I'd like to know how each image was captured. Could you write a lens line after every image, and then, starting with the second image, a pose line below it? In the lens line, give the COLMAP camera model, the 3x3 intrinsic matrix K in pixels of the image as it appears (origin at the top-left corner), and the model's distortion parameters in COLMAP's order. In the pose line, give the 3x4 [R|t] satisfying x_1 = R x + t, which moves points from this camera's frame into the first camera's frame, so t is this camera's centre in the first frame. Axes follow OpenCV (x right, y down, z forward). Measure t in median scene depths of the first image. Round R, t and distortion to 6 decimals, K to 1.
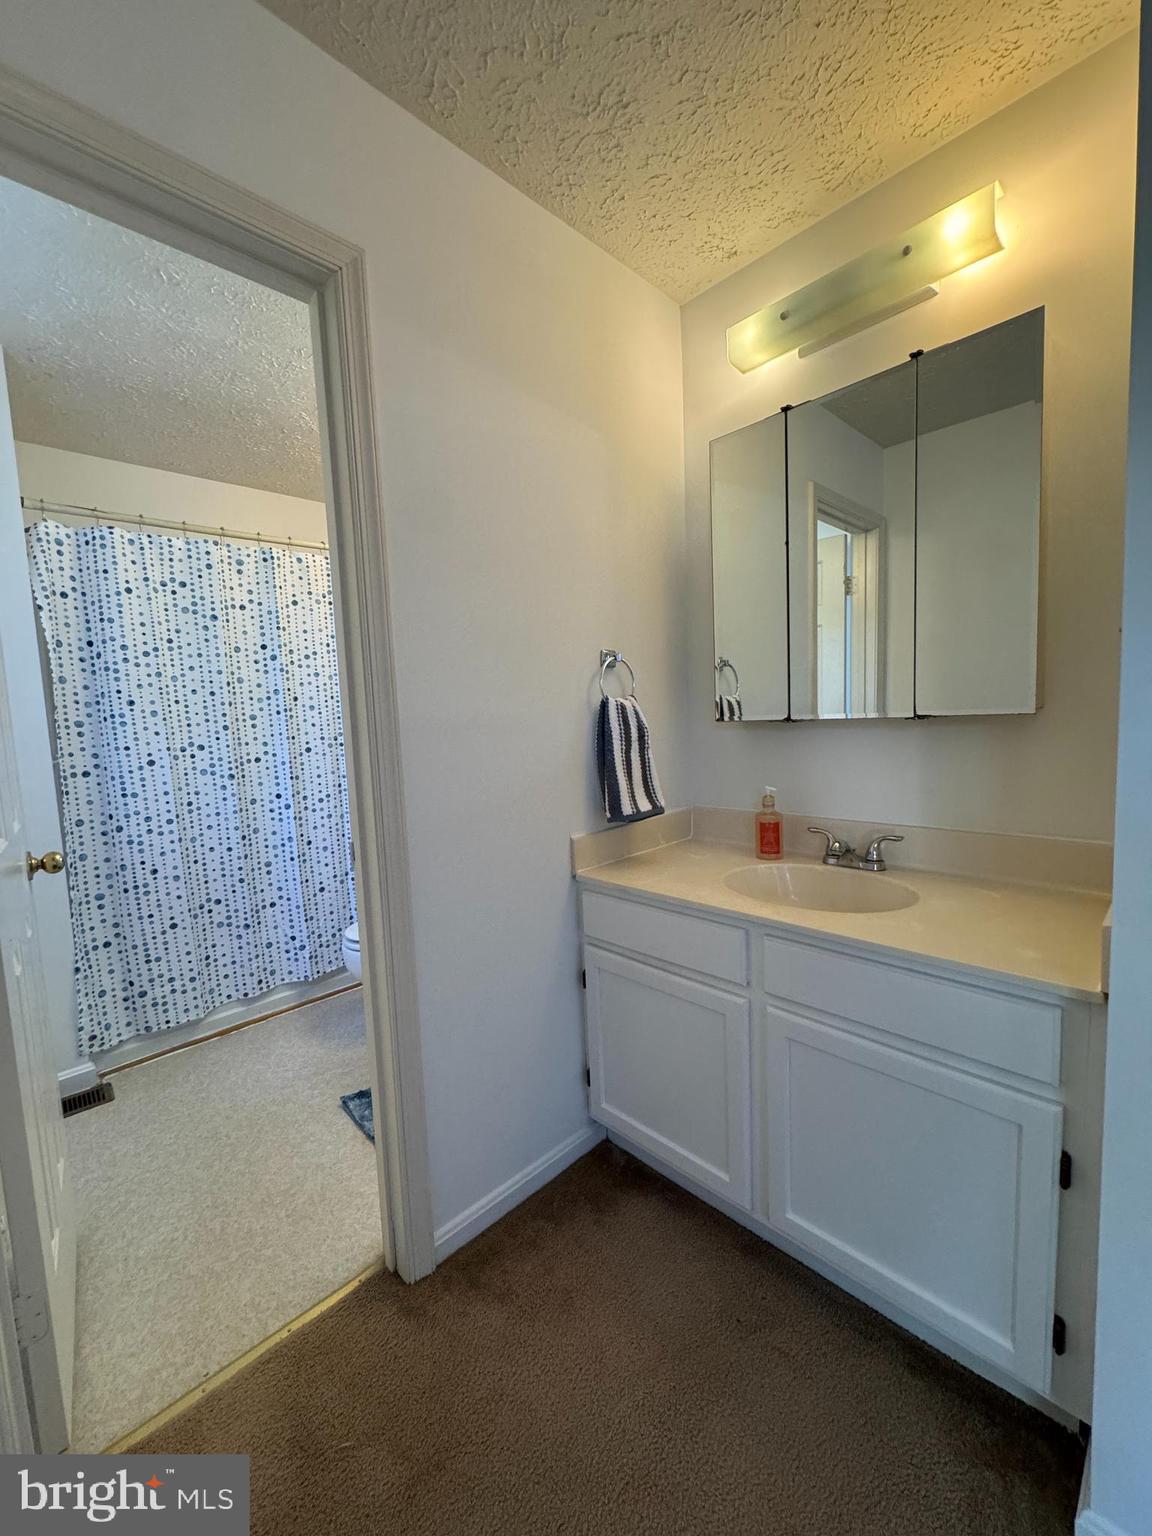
lens RADIAL K [[614.9, 0, 574.6], [0, 614.9, 769.2], [0, 0, 1]] dist [-0.003291, 0.000248]
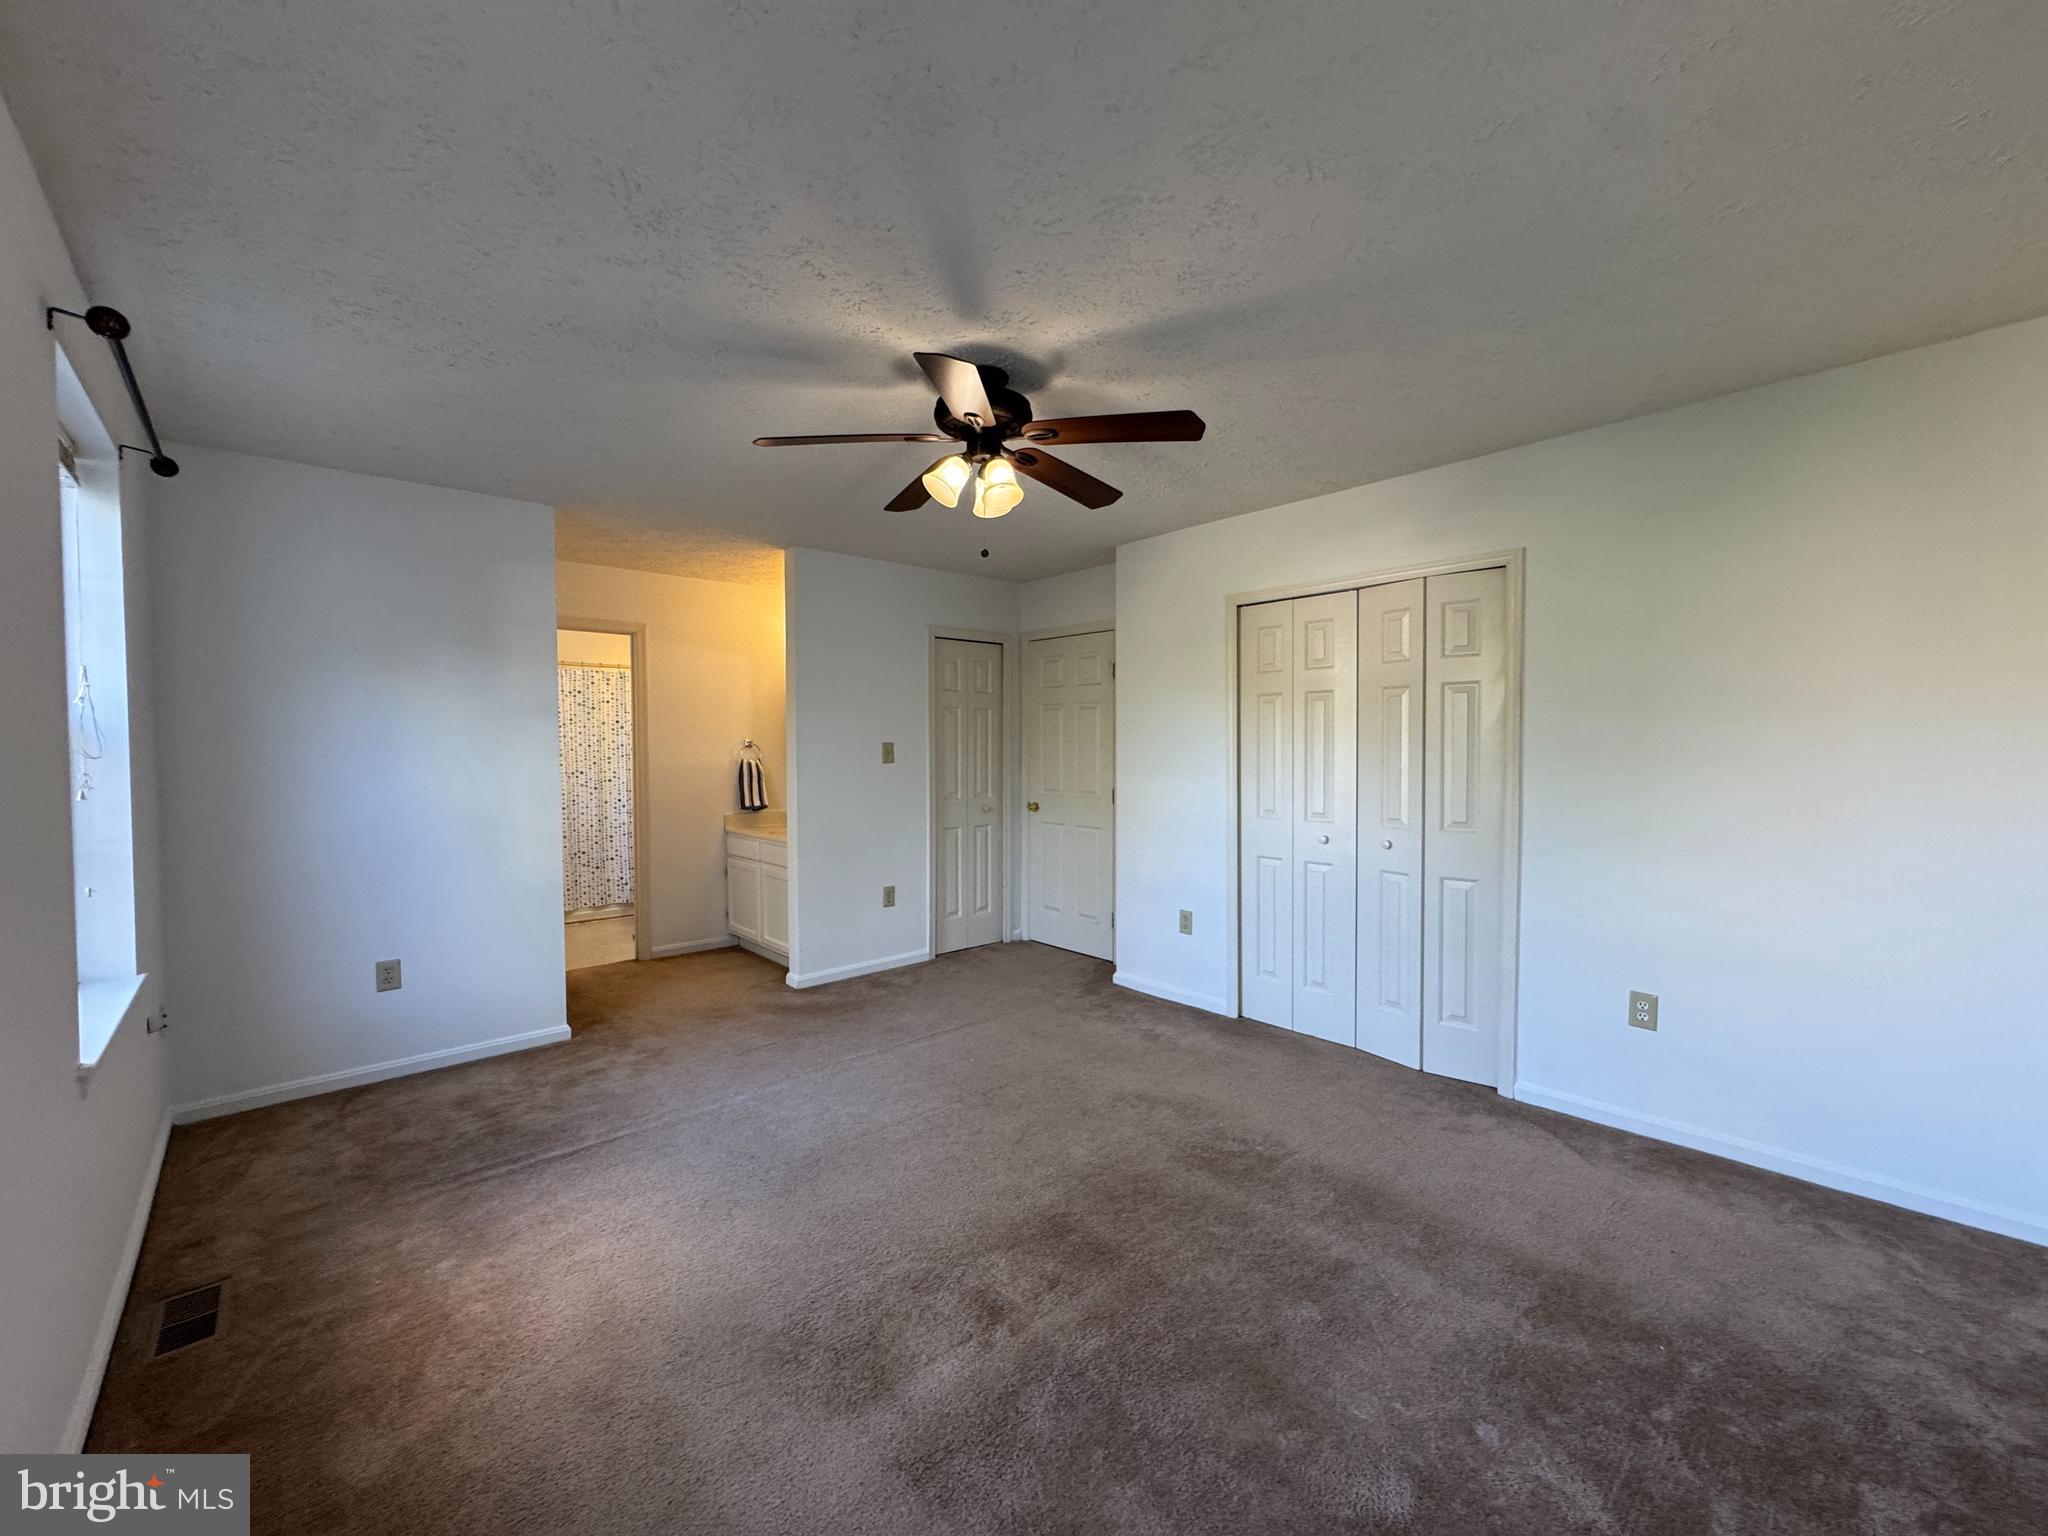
lens RADIAL K [[819.9, 0, 1026.1], [0, 819.9, 768.7], [0, 0, 1]] dist [-0.003291, 0.000248]
pose [[0.998514, 0.040847, -0.036062, 0.942755], [-0.043171, 0.996871, -0.066215, 0.066464], [0.033245, 0.067674, 0.997153, -1.630680]]
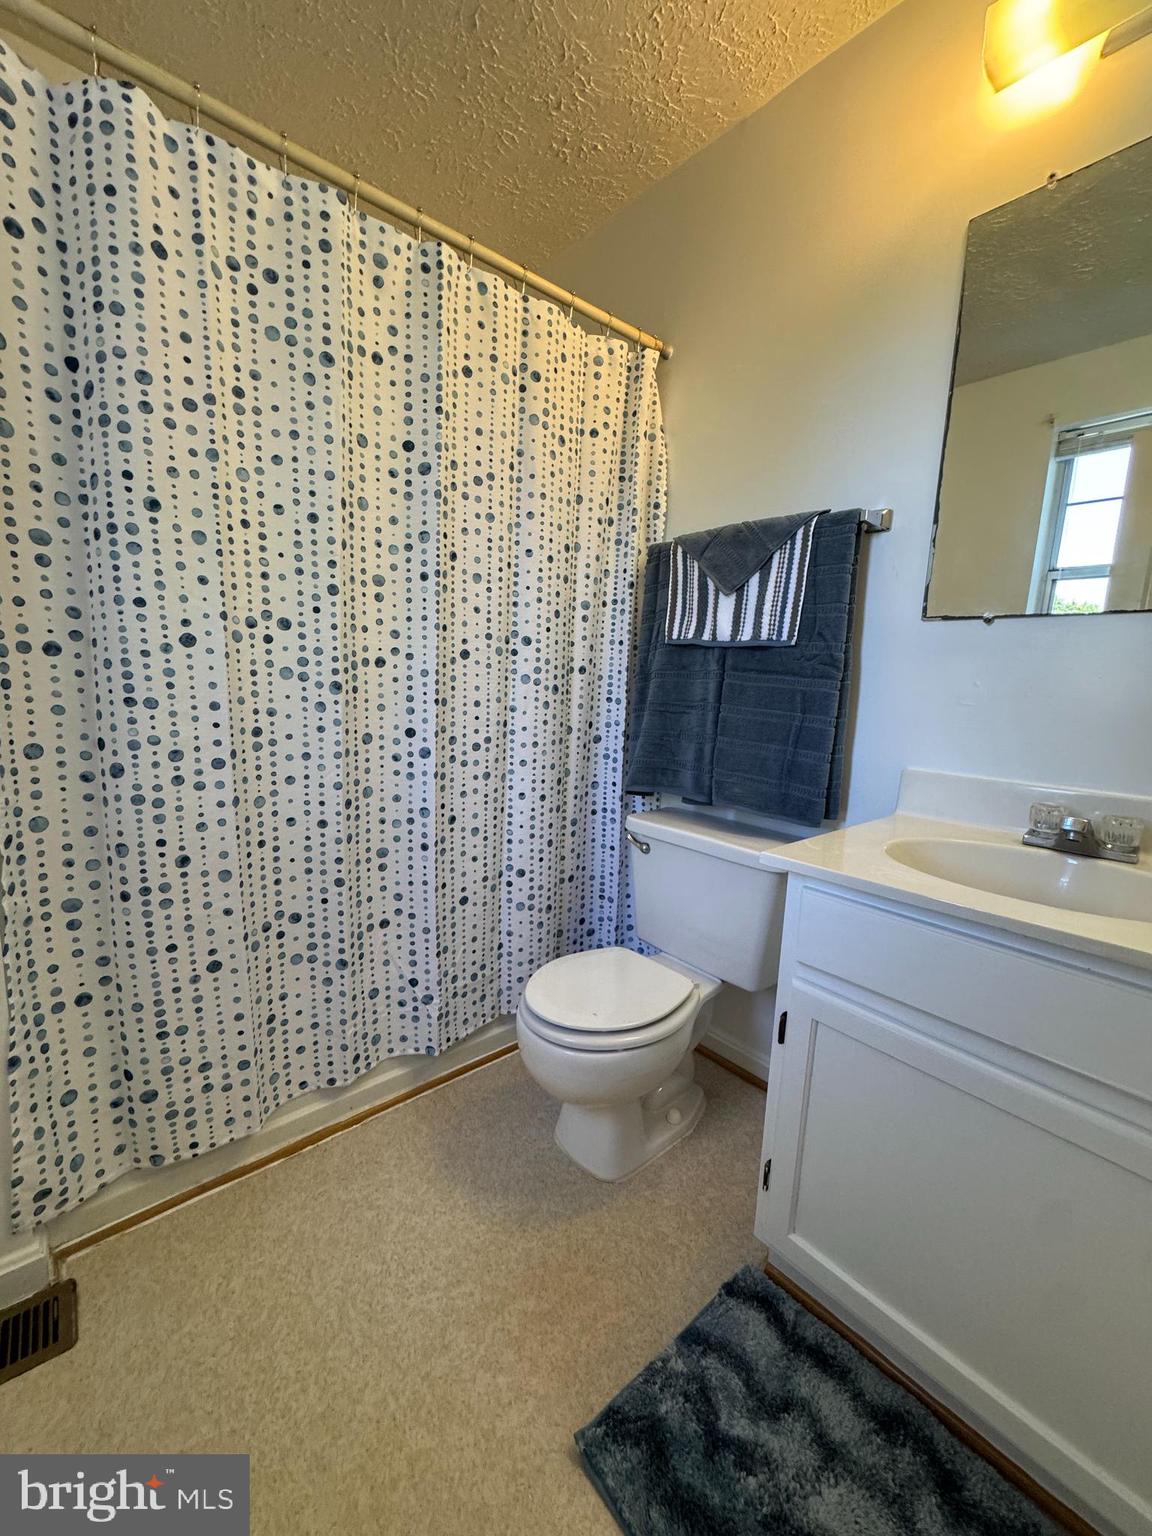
lens RADIAL K [[614.9, 0, 574.8], [0, 614.9, 768.8], [0, 0, 1]] dist [-0.003291, 0.000248]
pose [[0.995563, 0.087832, -0.033773, -0.350421], [-0.085843, 0.994710, 0.056413, 0.036077], [0.038550, -0.053263, 0.997836, 0.508106]]
